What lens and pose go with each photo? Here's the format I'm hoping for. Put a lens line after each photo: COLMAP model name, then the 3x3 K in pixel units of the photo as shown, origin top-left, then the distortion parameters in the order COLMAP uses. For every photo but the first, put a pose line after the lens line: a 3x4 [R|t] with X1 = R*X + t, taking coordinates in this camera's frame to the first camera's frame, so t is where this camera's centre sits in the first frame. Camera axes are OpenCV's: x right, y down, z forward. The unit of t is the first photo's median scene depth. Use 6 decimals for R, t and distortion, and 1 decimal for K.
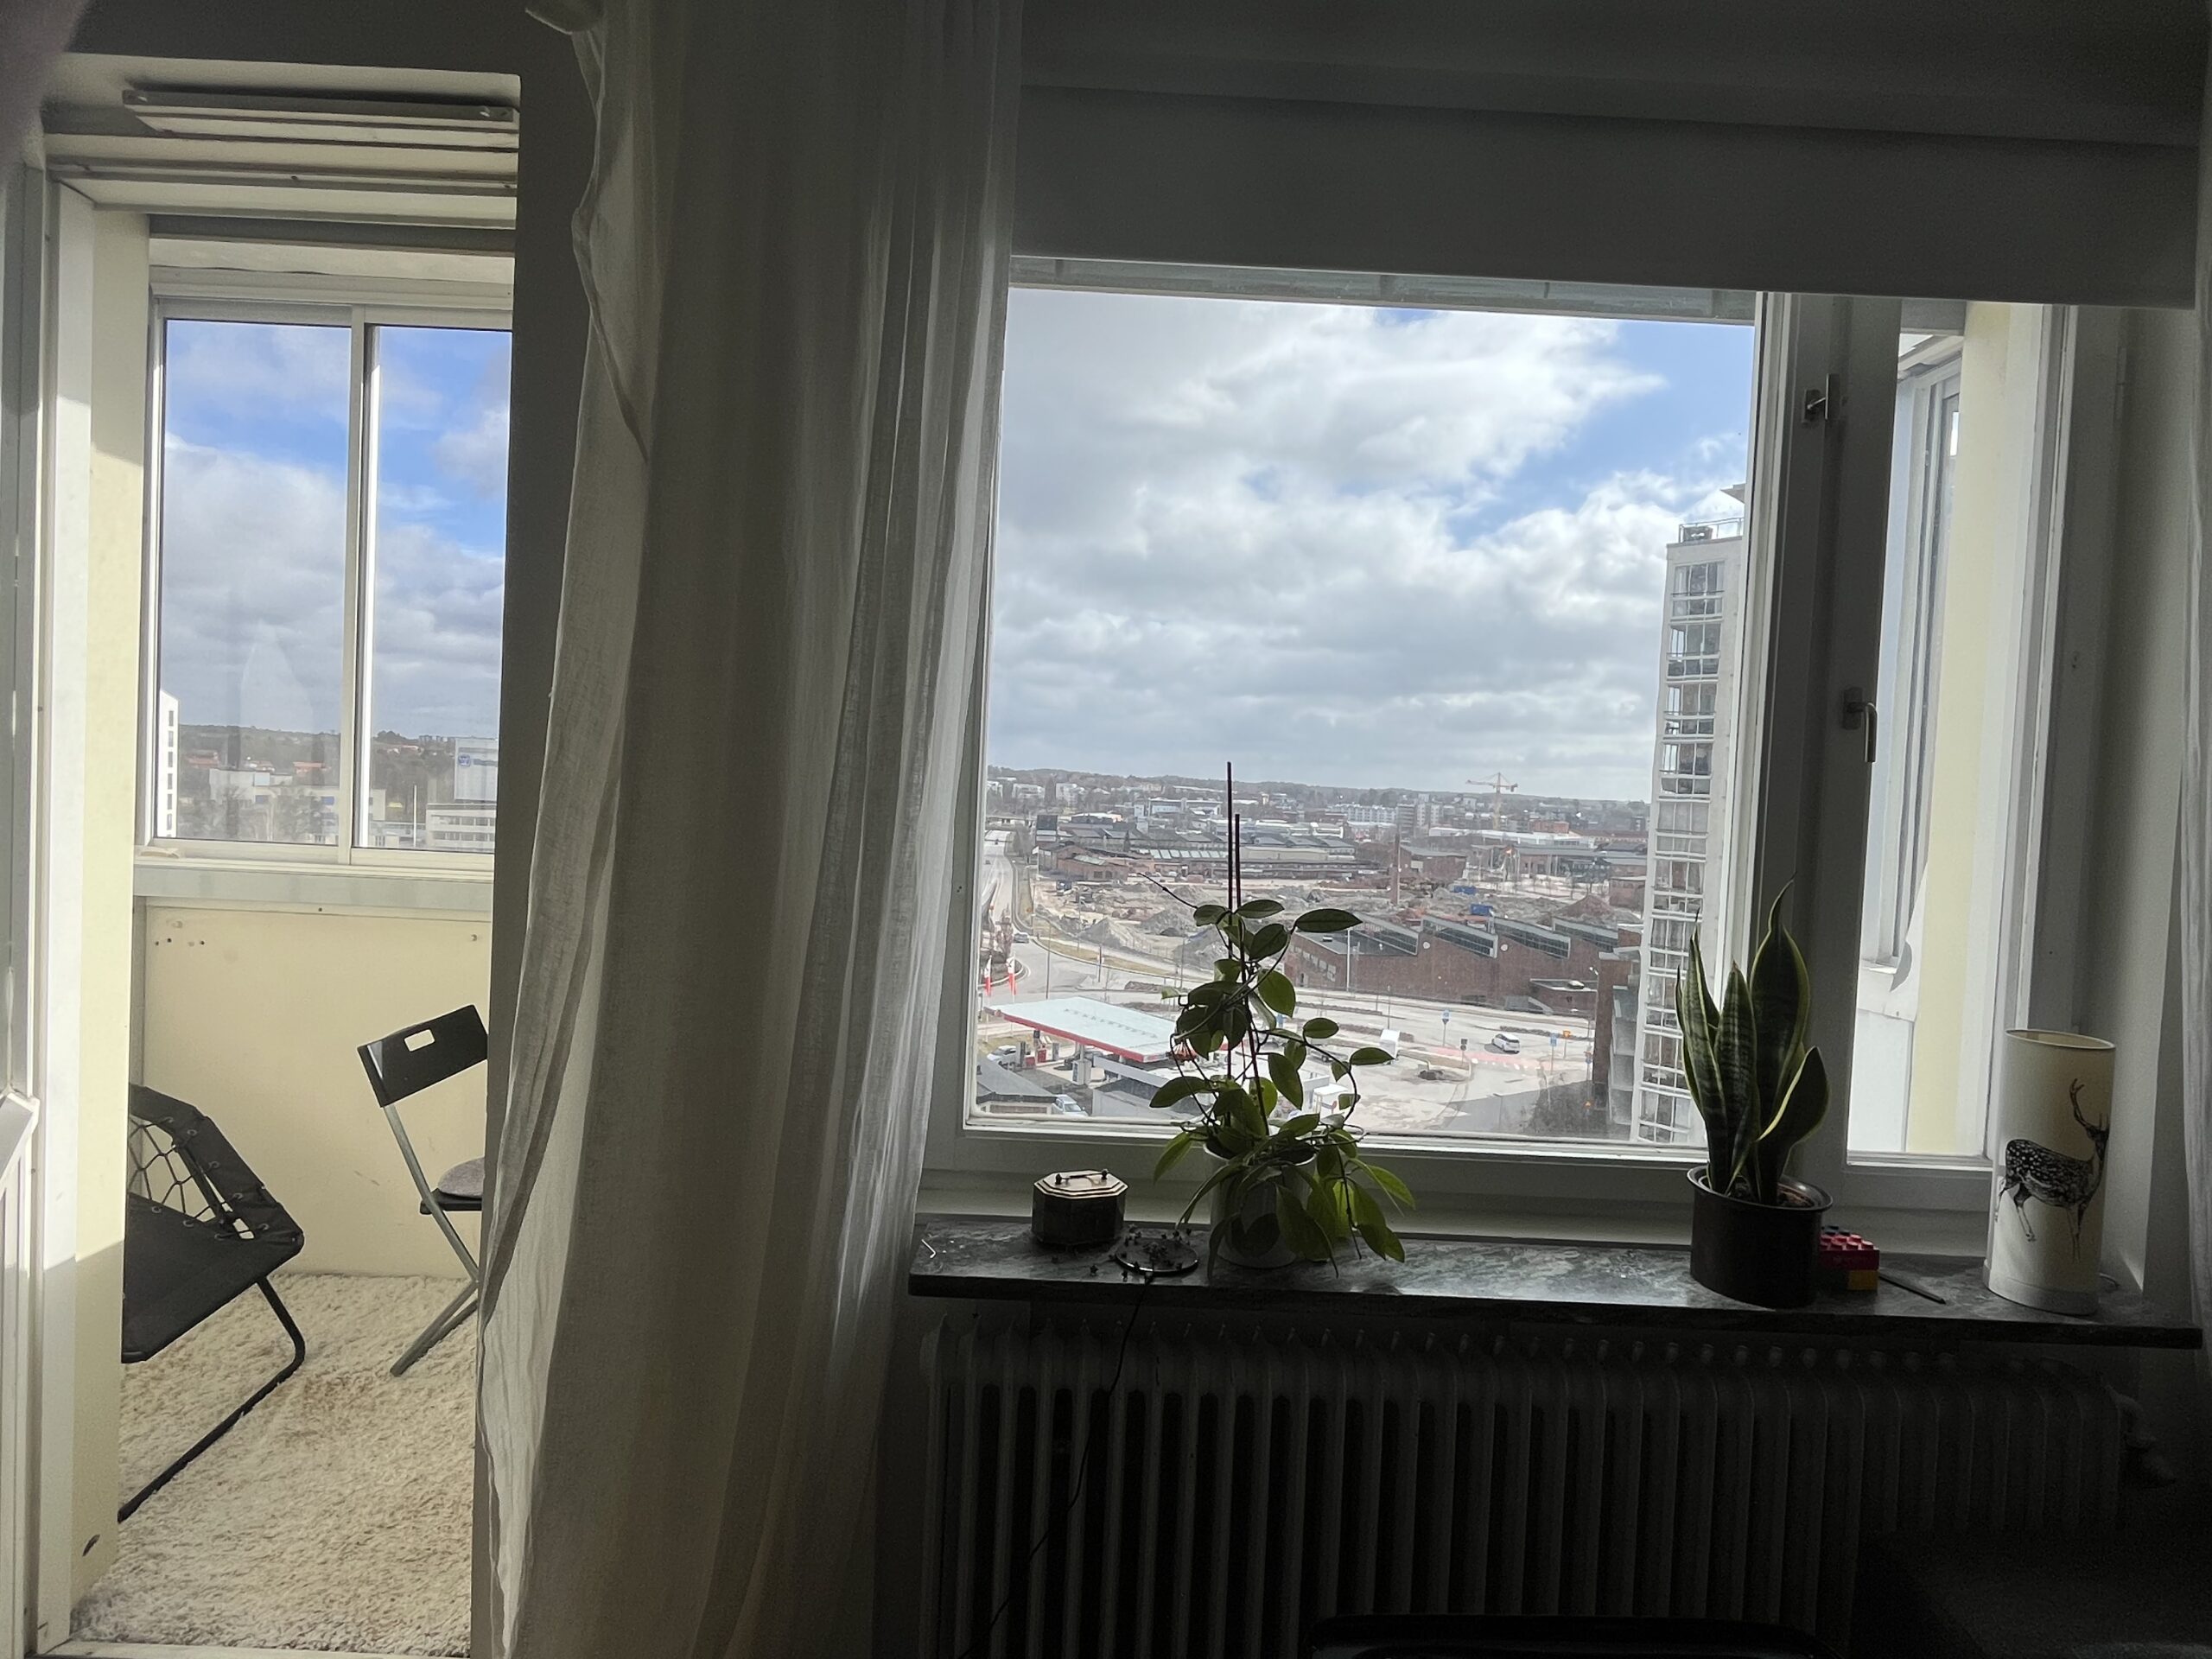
lens RADIAL K [[1192.3, 0, 1098.9], [0, 1192.3, 830.4], [0, 0, 1]] dist [0.004295, 0.001792]
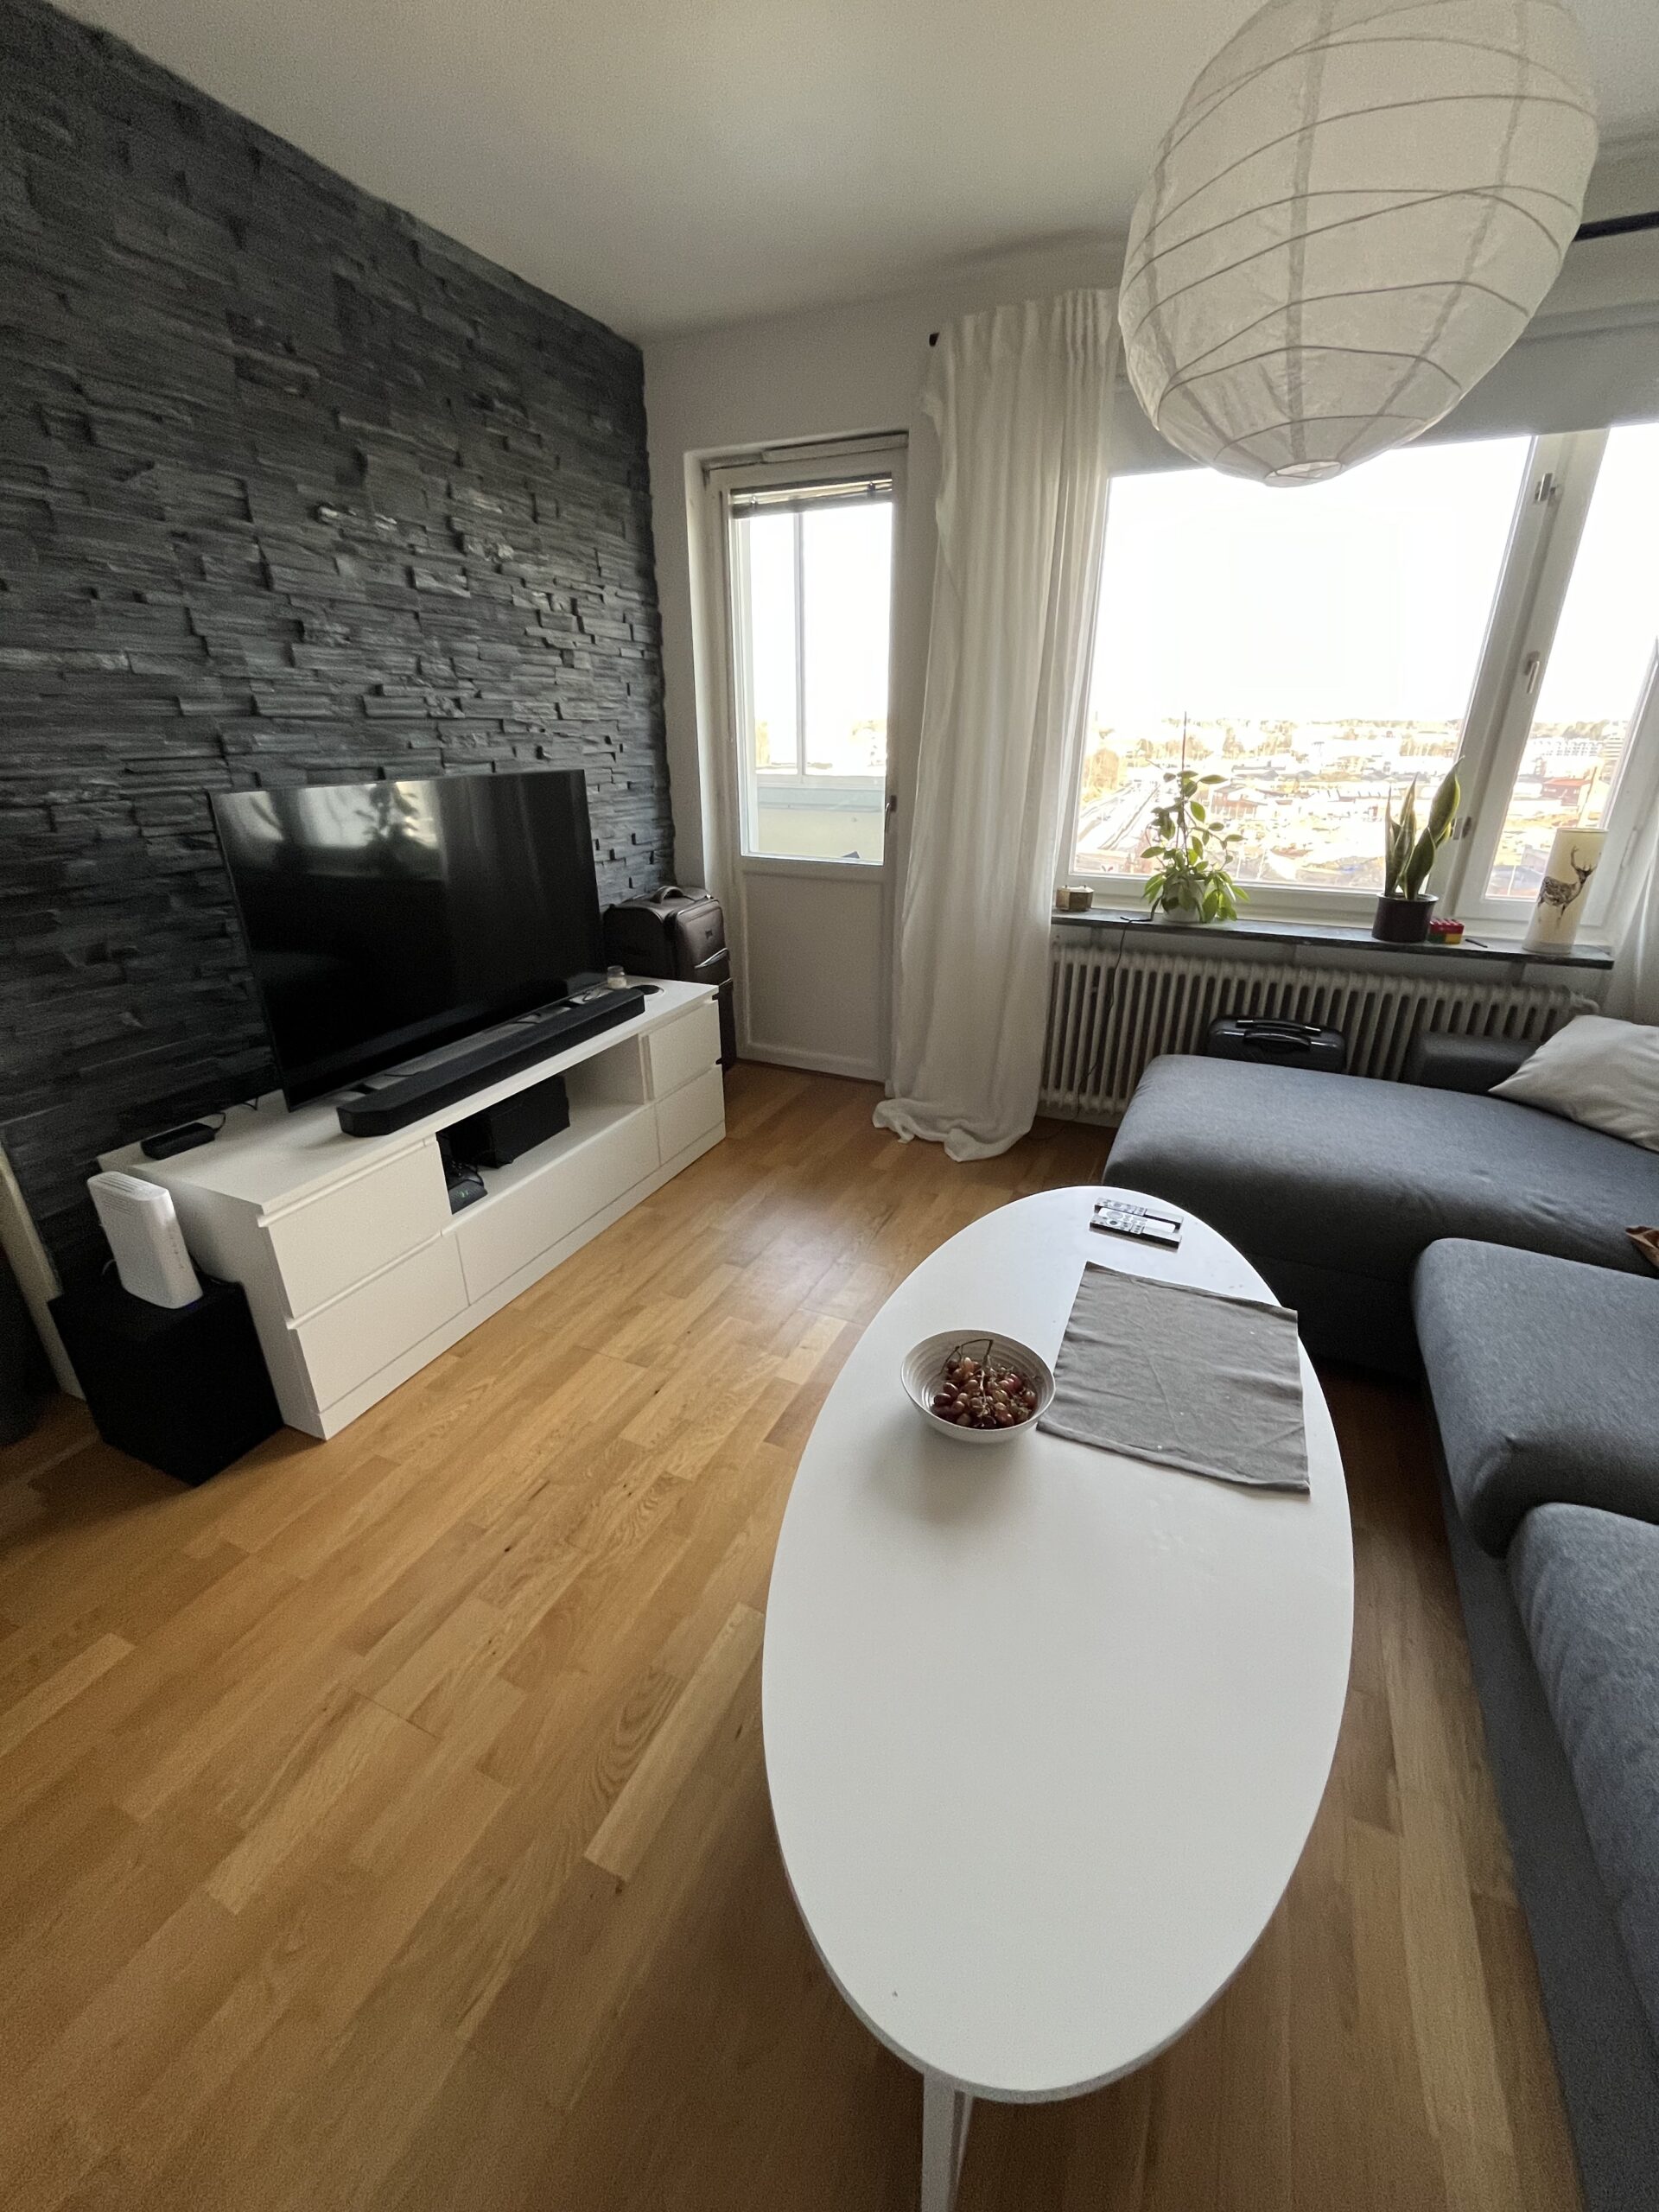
lens RADIAL K [[902.6, 0, 822.3], [0, 902.6, 1102.8], [0, 0, 1]] dist [-0.002300, -0.000655]
pose [[0.911797, 0.117131, -0.393582, 0.164311], [0.025768, 0.940247, 0.339516, 0.033829], [0.409832, -0.319711, 0.854296, -0.732242]]
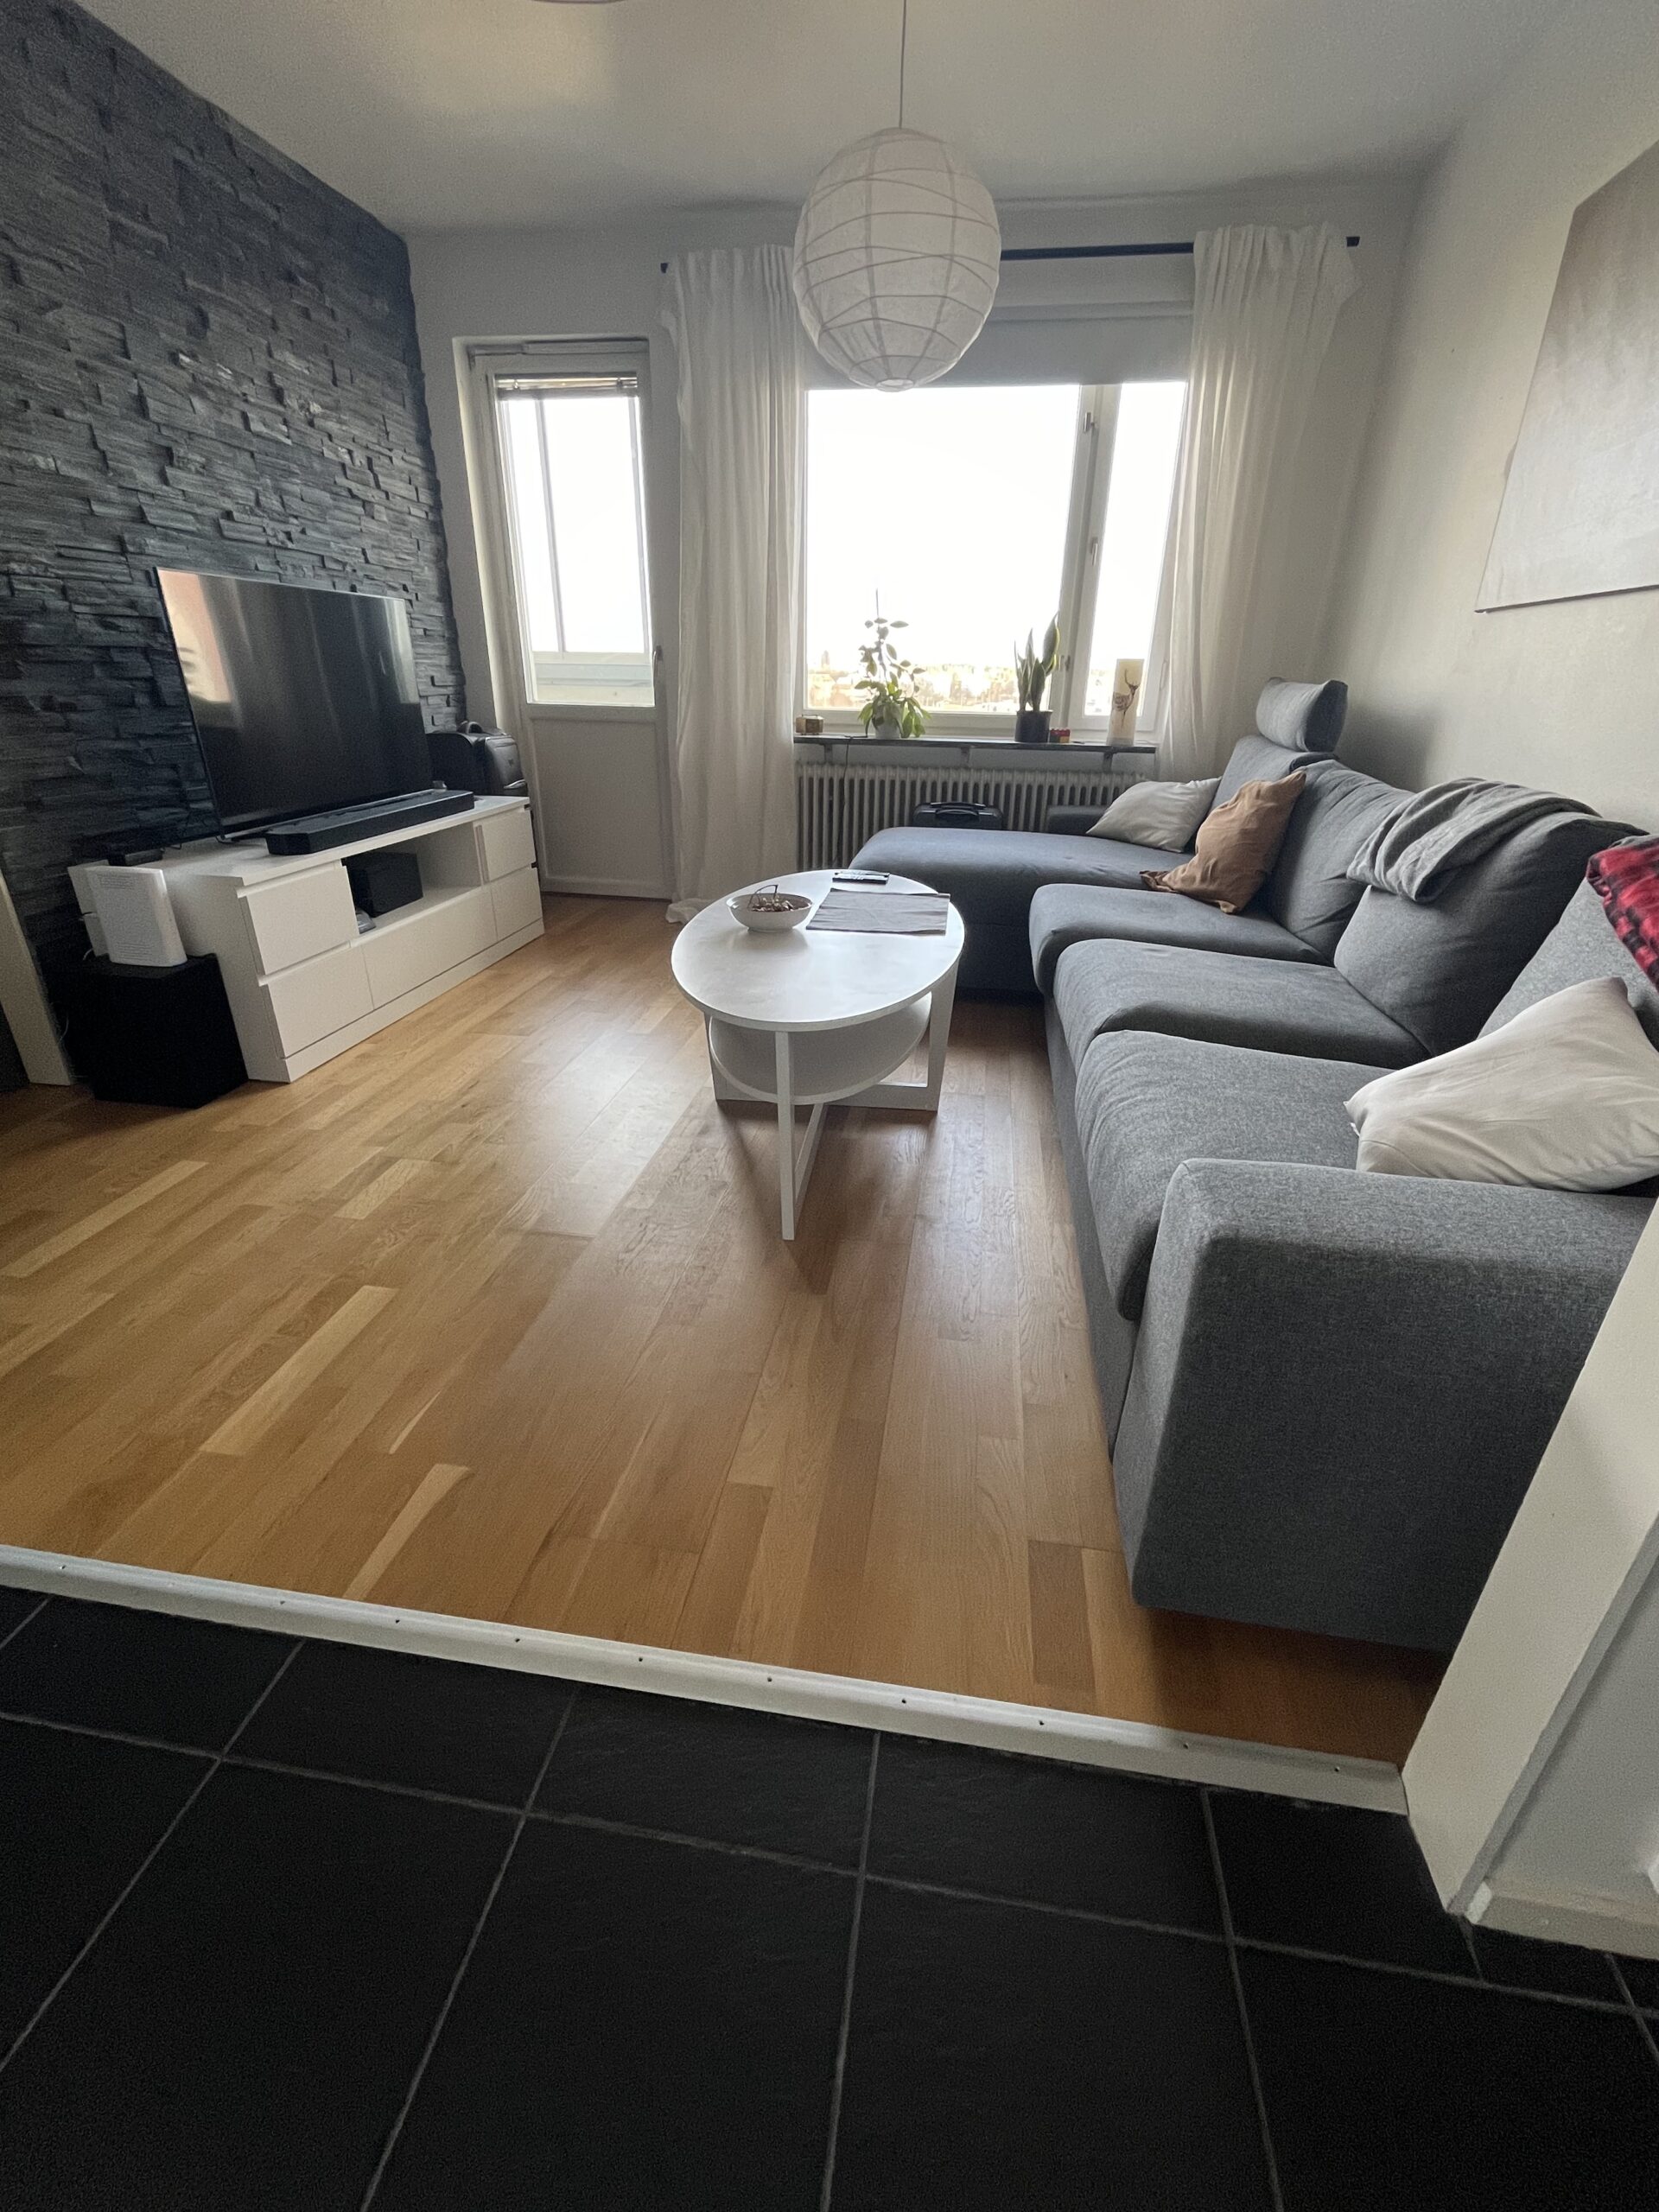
lens RADIAL K [[940.9, 0, 825.9], [0, 940.9, 1094.7], [0, 0, 1]] dist [-0.004080, -0.000082]
pose [[0.988488, 0.038224, -0.146394, 0.266192], [0.020199, 0.925562, 0.378056, 0.191118], [0.149948, -0.376661, 0.914135, -1.255666]]
